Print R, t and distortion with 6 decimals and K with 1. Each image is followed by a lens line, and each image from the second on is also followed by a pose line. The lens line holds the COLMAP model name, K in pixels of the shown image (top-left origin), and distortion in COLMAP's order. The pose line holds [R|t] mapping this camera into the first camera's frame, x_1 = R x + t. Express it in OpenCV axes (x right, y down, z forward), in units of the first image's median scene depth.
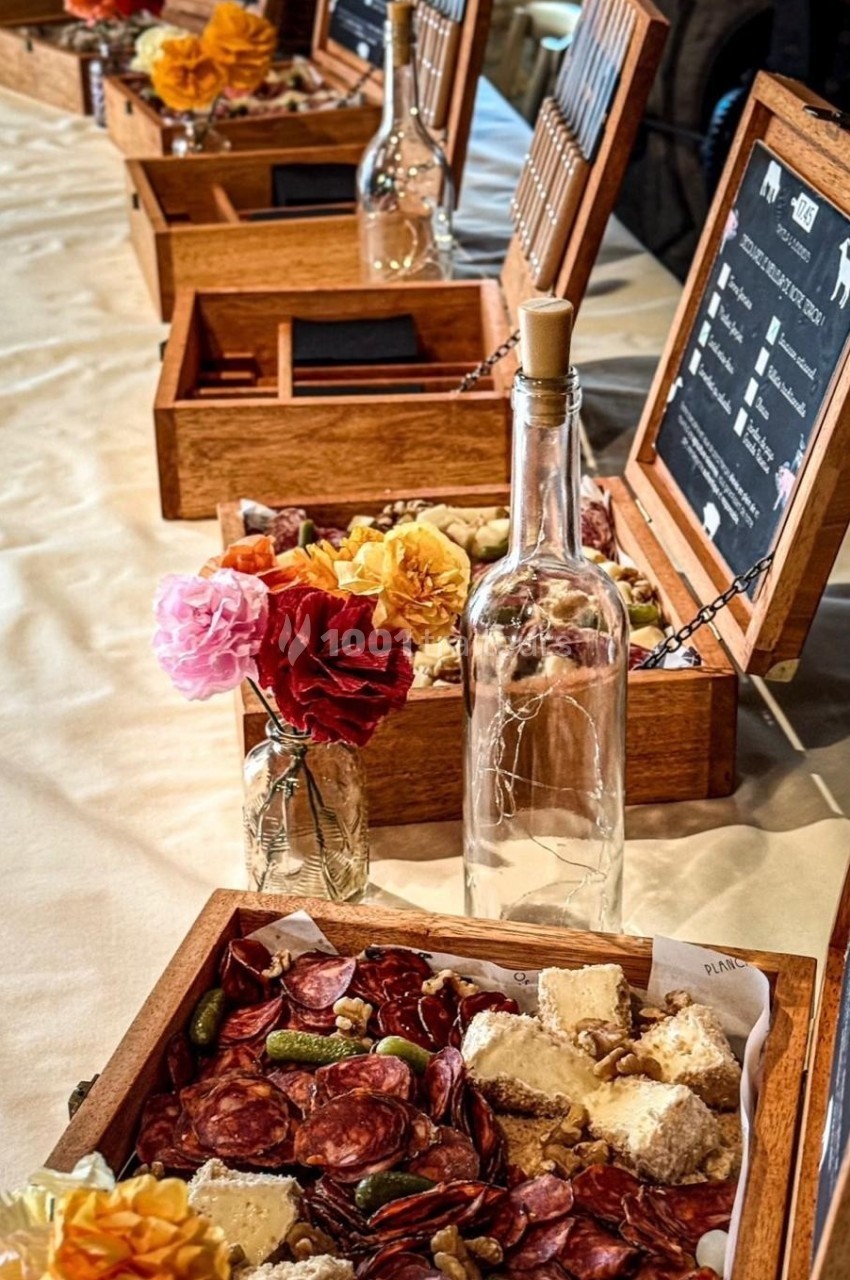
lens RADIAL K [[2050.9, 0, 425.0], [0, 2050.9, 640.0], [0, 0, 1]] dist [0.170293, -0.277122]
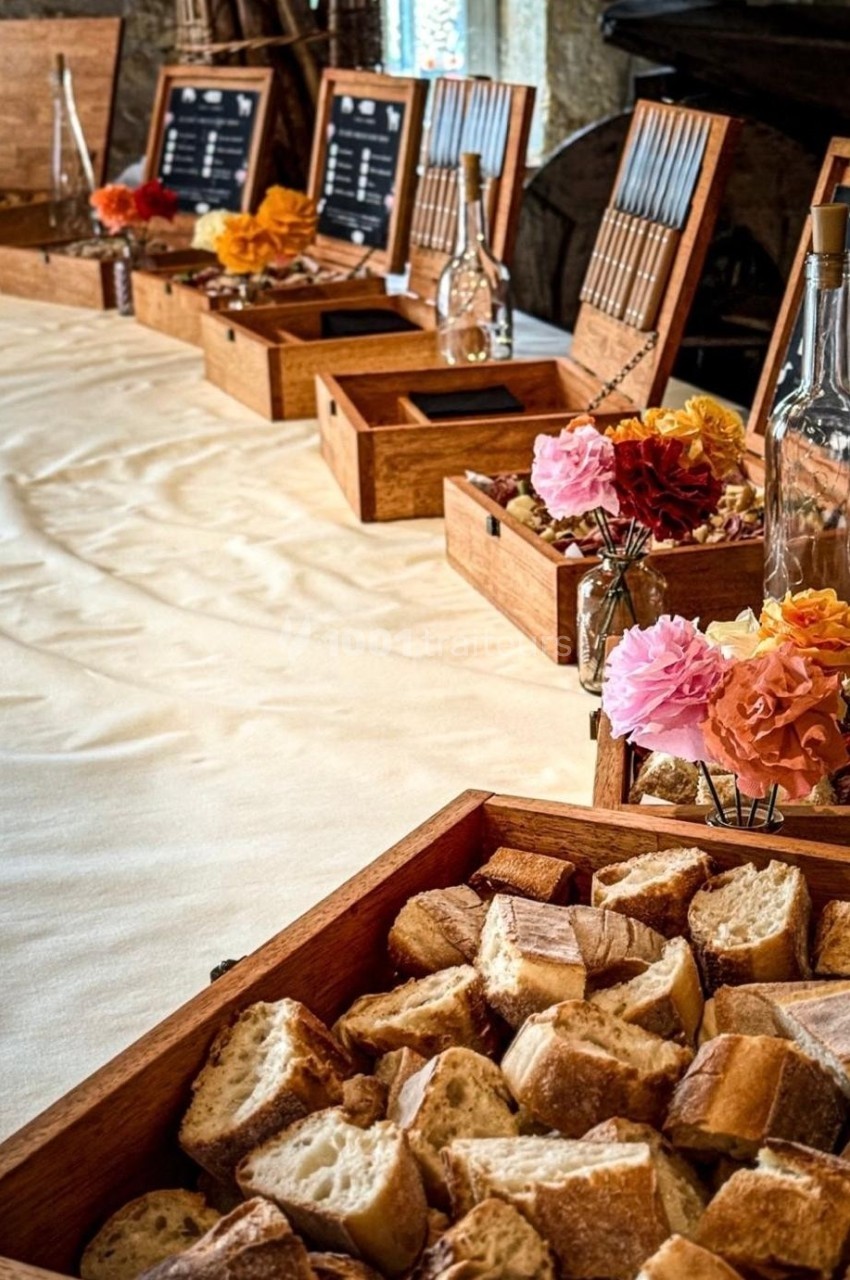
lens RADIAL K [[2050.9, 0, 425.0], [0, 2050.9, 640.0], [0, 0, 1]] dist [0.170293, -0.277122]
pose [[0.991074, -0.056091, 0.120936, -0.248320], [0.073281, 0.987043, -0.142746, 0.197093], [-0.111363, 0.150334, 0.982343, -0.231540]]
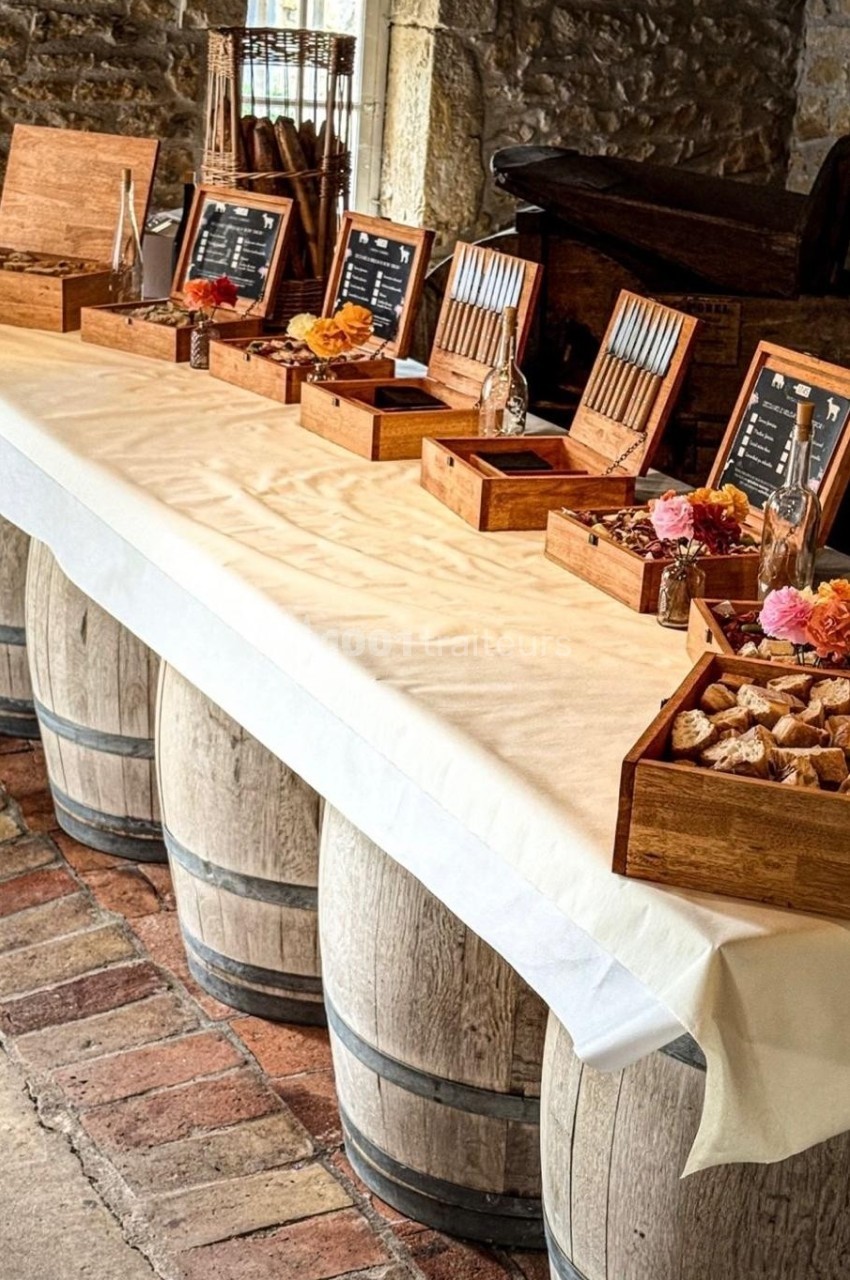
lens RADIAL K [[2050.9, 0, 425.0], [0, 2050.9, 640.0], [0, 0, 1]] dist [0.170293, -0.277122]
pose [[0.955220, -0.008097, 0.295785, -0.841779], [0.048068, 0.990593, -0.128118, 0.338521], [-0.291965, 0.136599, 0.946624, -1.053015]]
